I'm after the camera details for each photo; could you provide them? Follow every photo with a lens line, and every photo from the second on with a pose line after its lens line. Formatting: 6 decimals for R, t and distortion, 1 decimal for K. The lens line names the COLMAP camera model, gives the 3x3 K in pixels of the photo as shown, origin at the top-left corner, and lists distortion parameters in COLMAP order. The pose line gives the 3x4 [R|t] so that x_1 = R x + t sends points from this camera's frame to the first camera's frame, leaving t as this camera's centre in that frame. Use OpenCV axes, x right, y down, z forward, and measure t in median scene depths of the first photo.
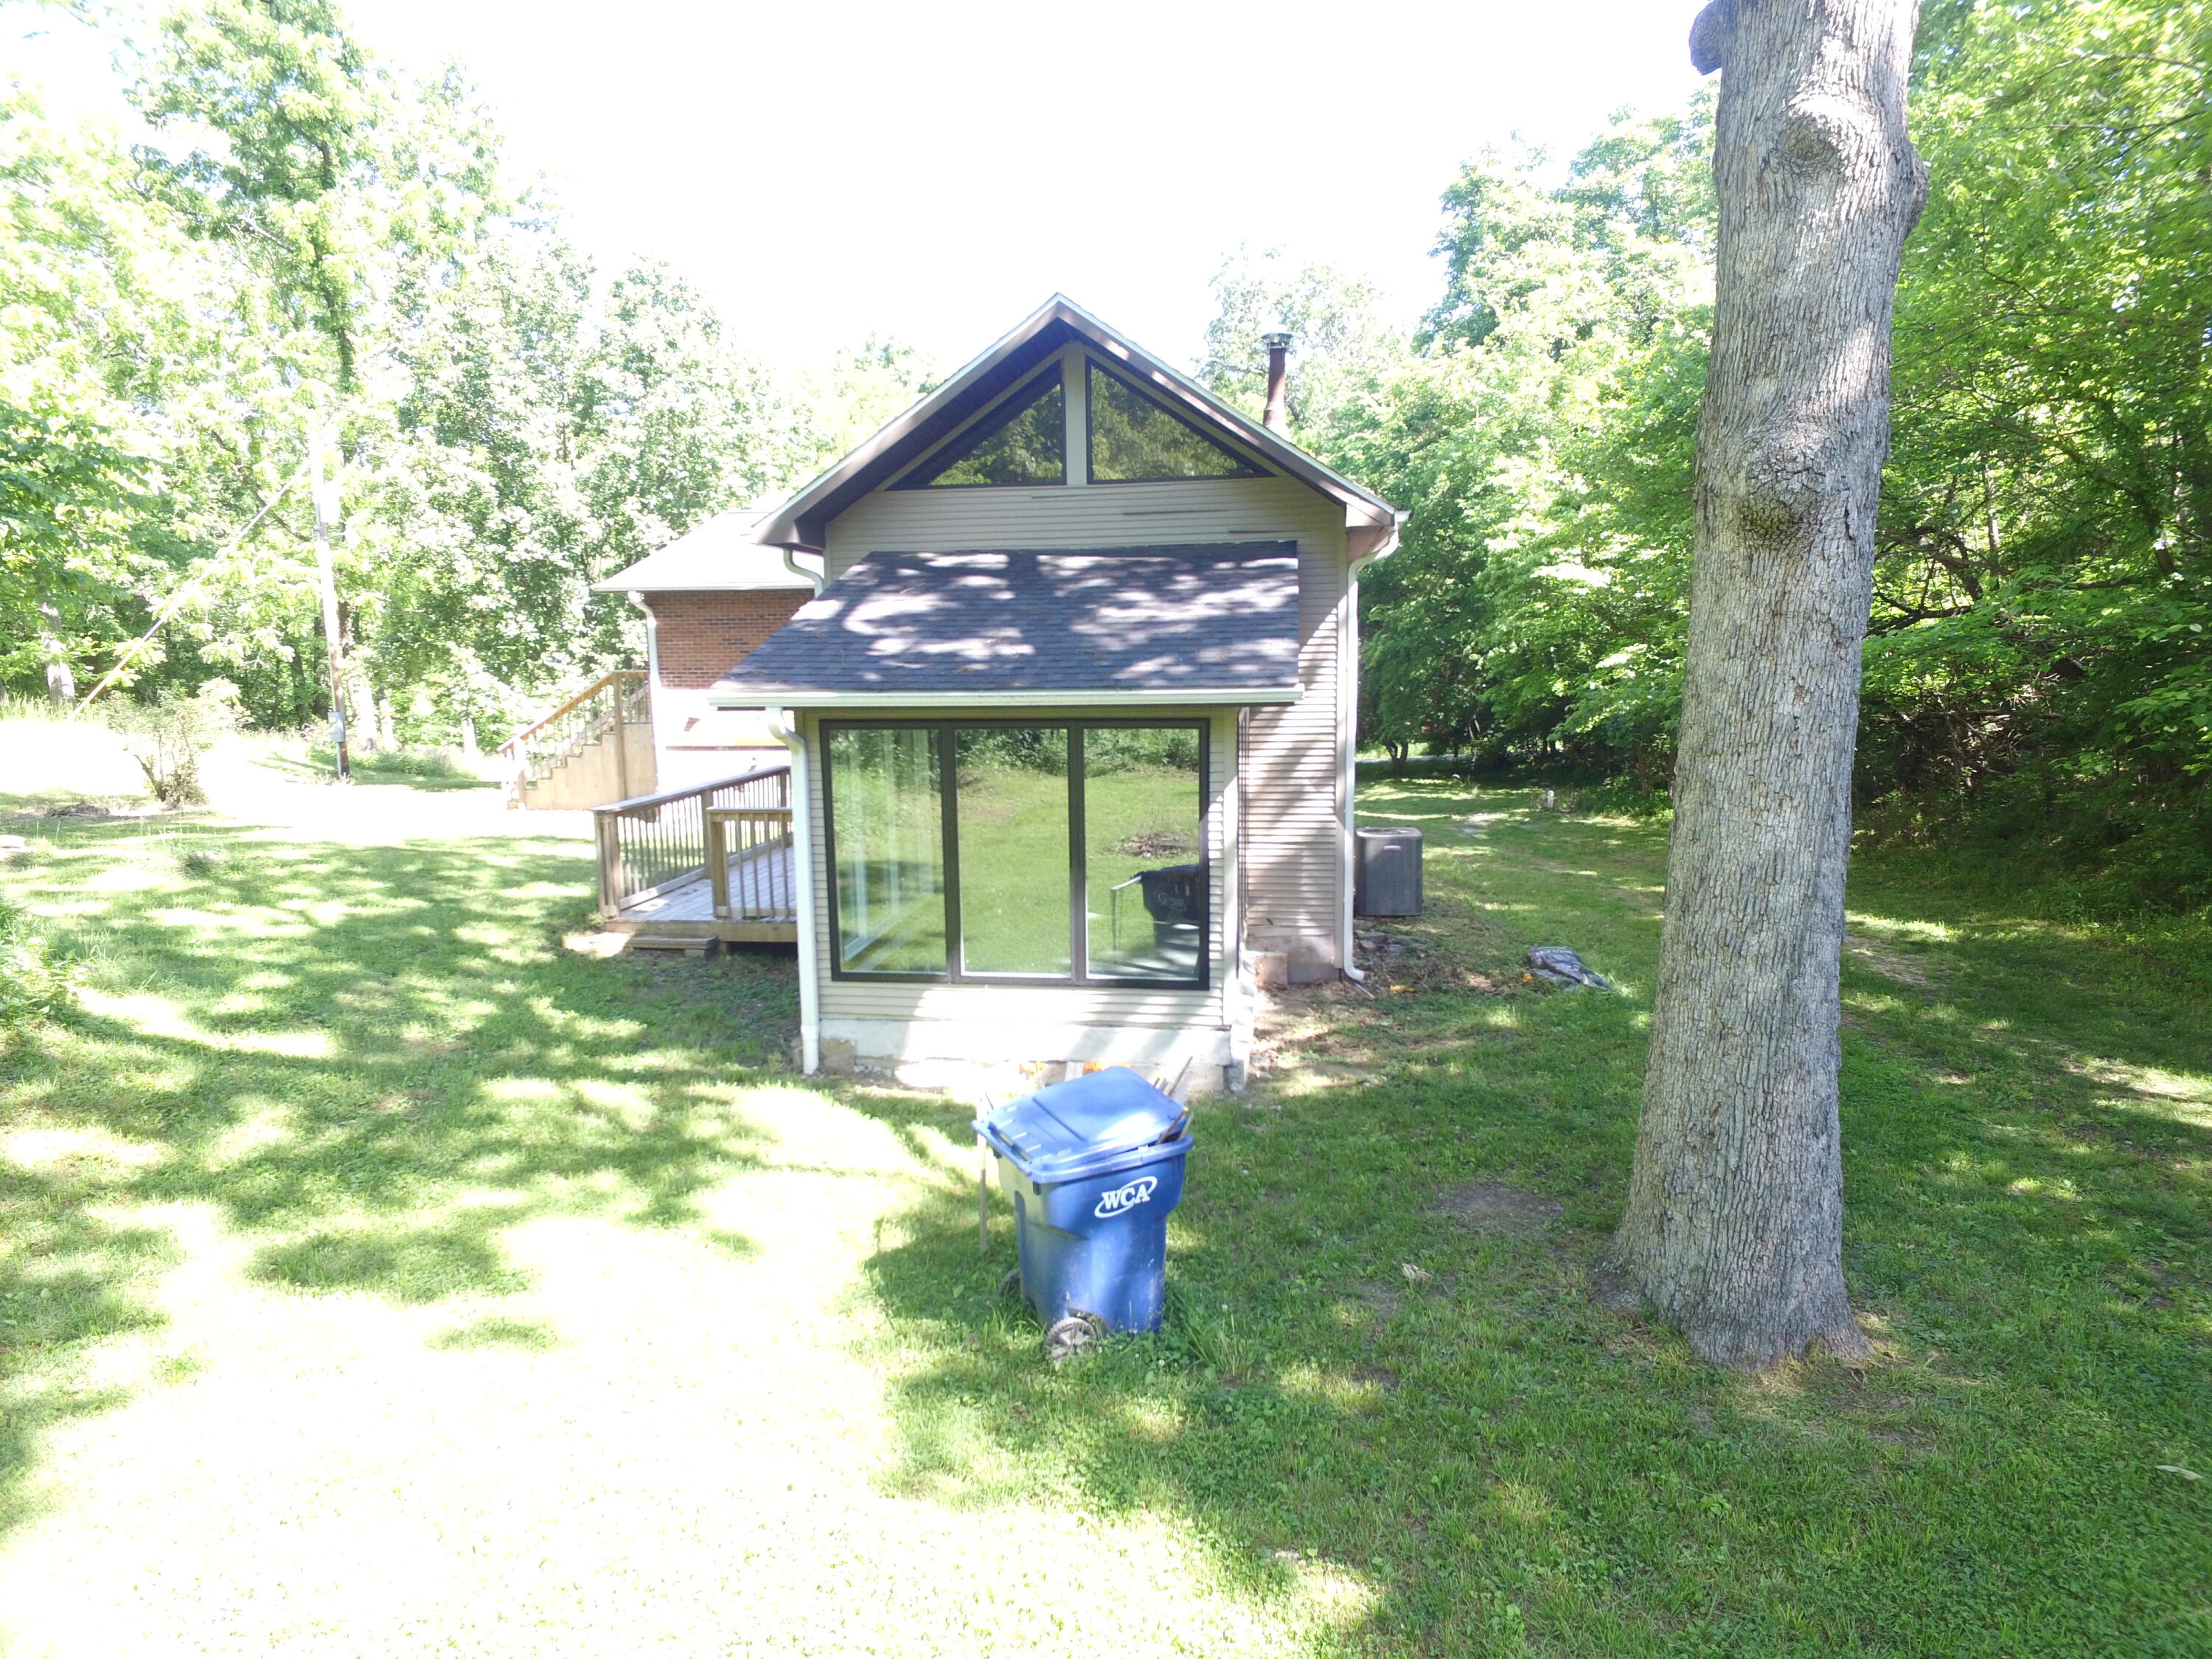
lens RADIAL K [[1290.1, 0, 1111.8], [0, 1290.1, 838.8], [0, 0, 1]] dist [-0.012594, 0.014317]
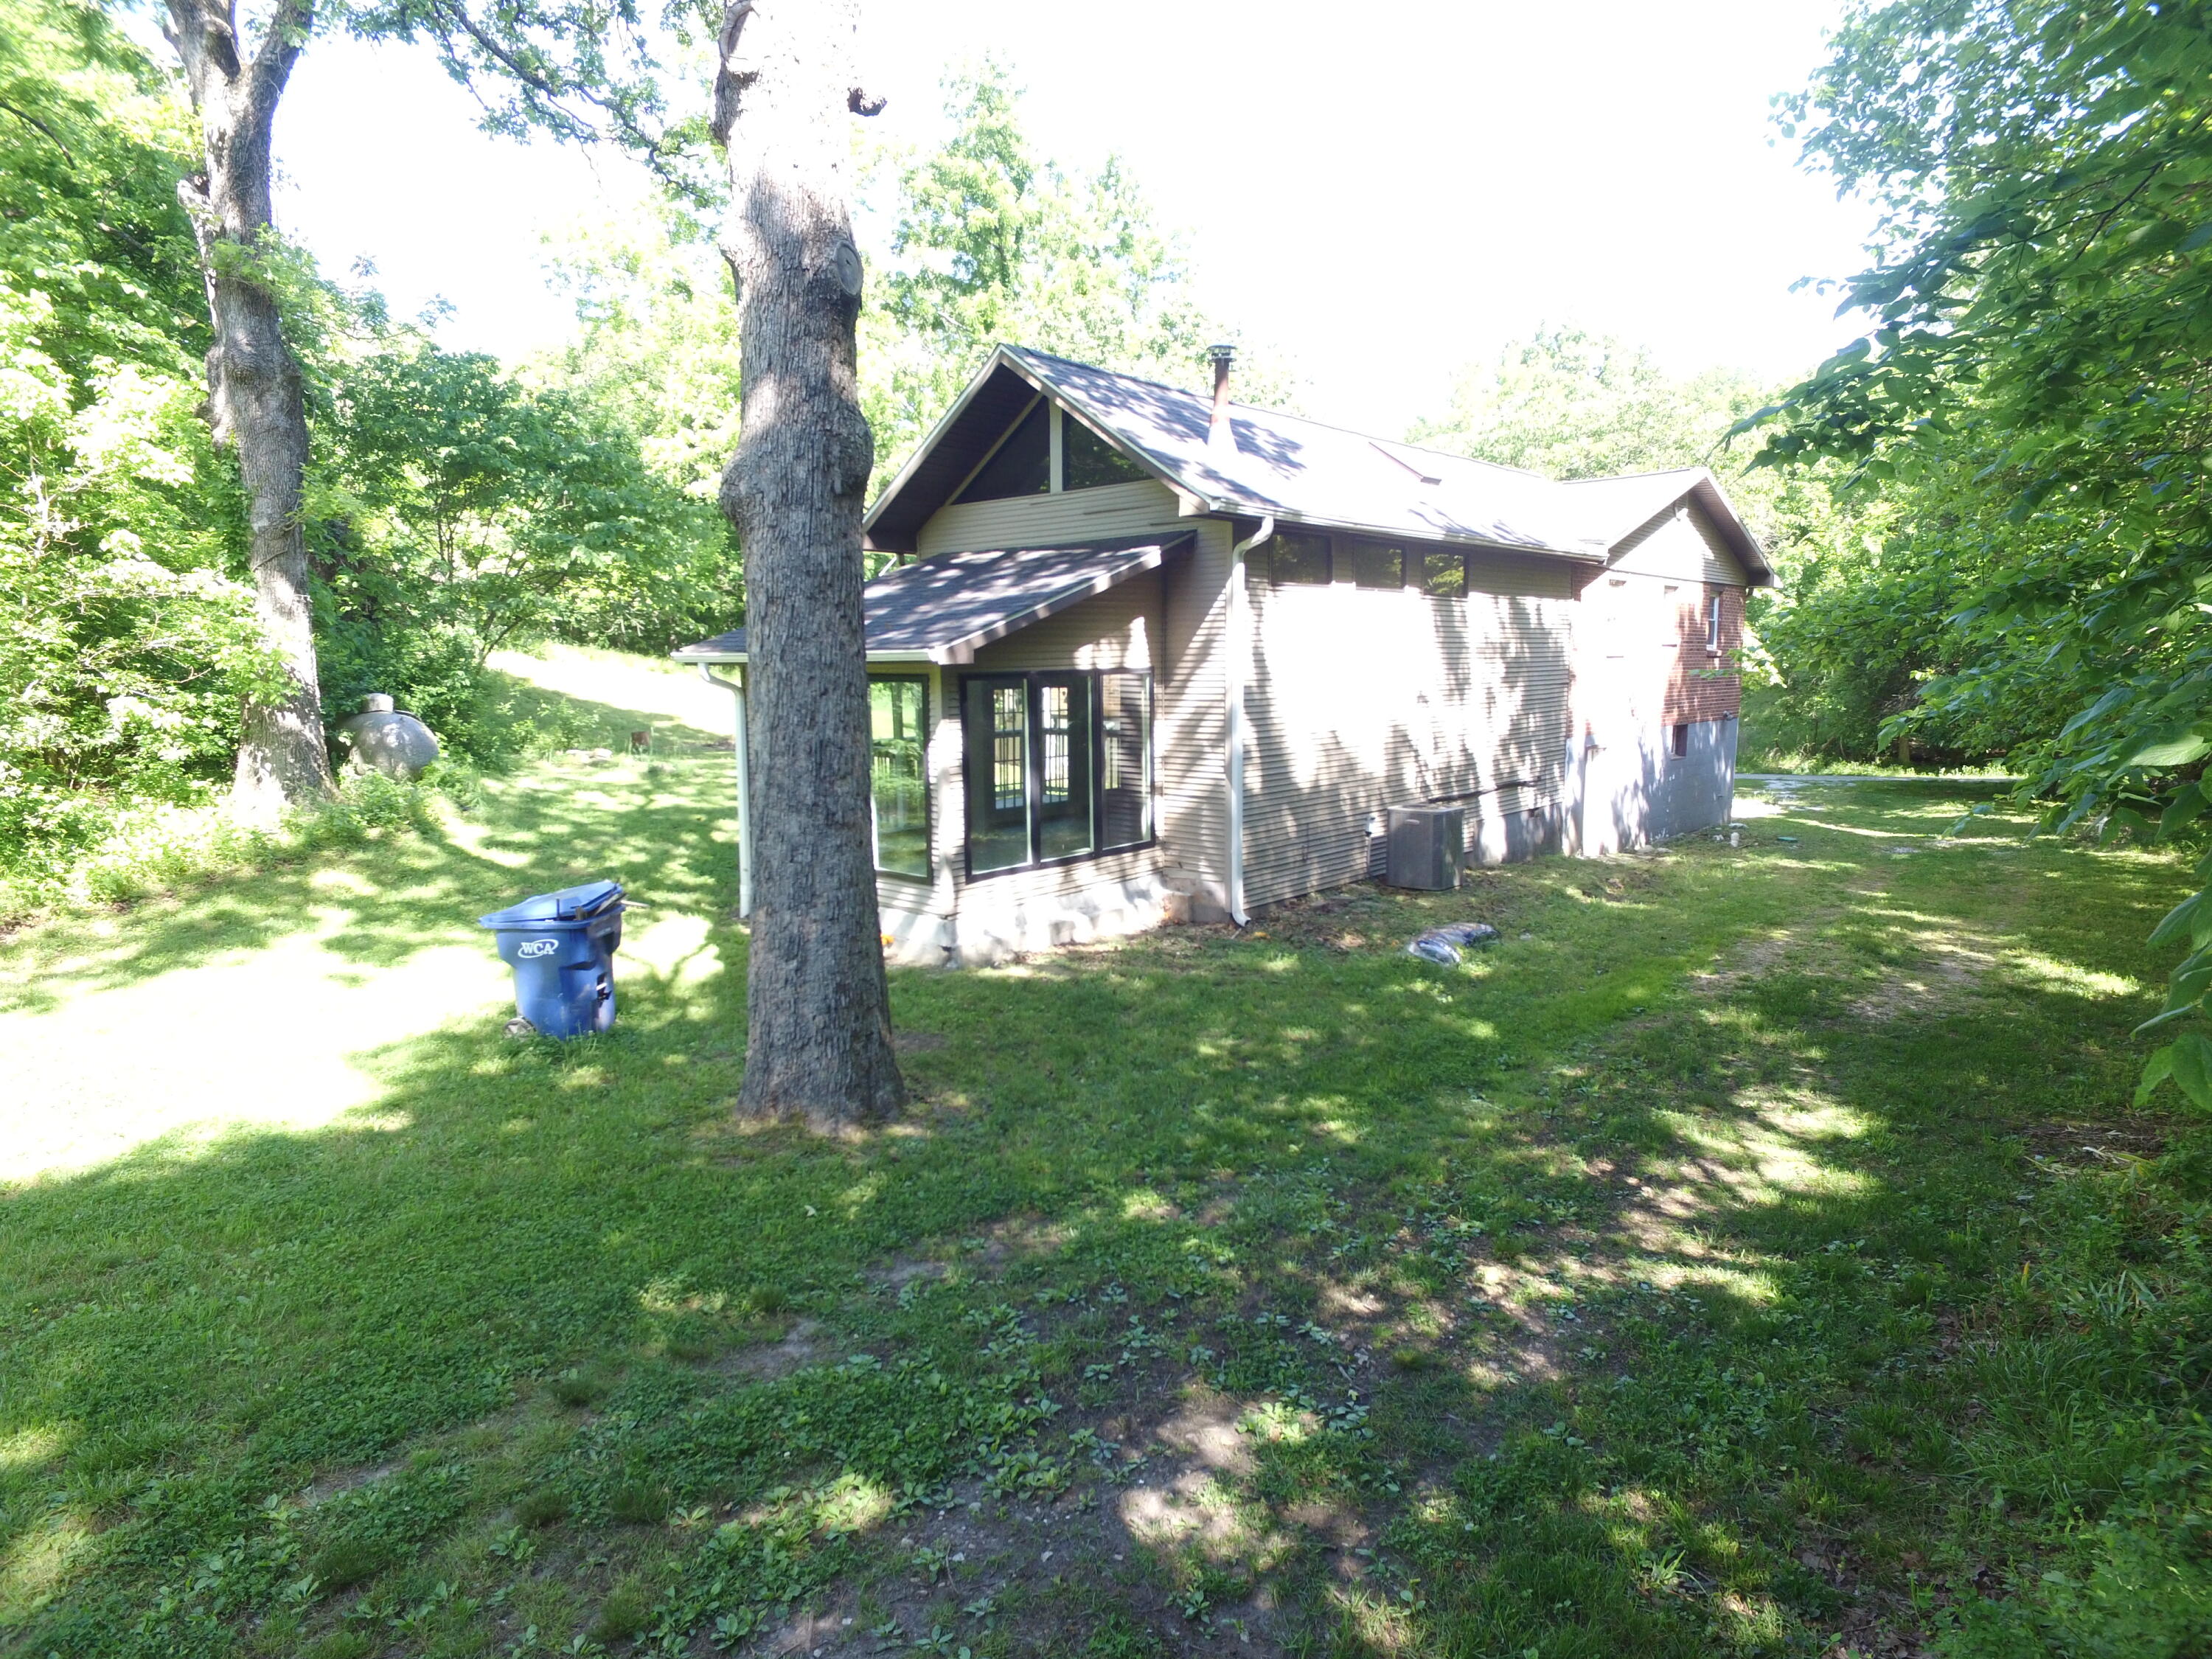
lens RADIAL K [[1296.3, 0, 1112.0], [0, 1296.3, 831.3], [0, 0, 1]] dist [-0.001896, -0.002182]
pose [[0.828778, 0.081889, -0.553553, 0.322849], [-0.084612, 0.996199, 0.020689, 0.007342], [0.553143, 0.029691, 0.832557, 0.006604]]
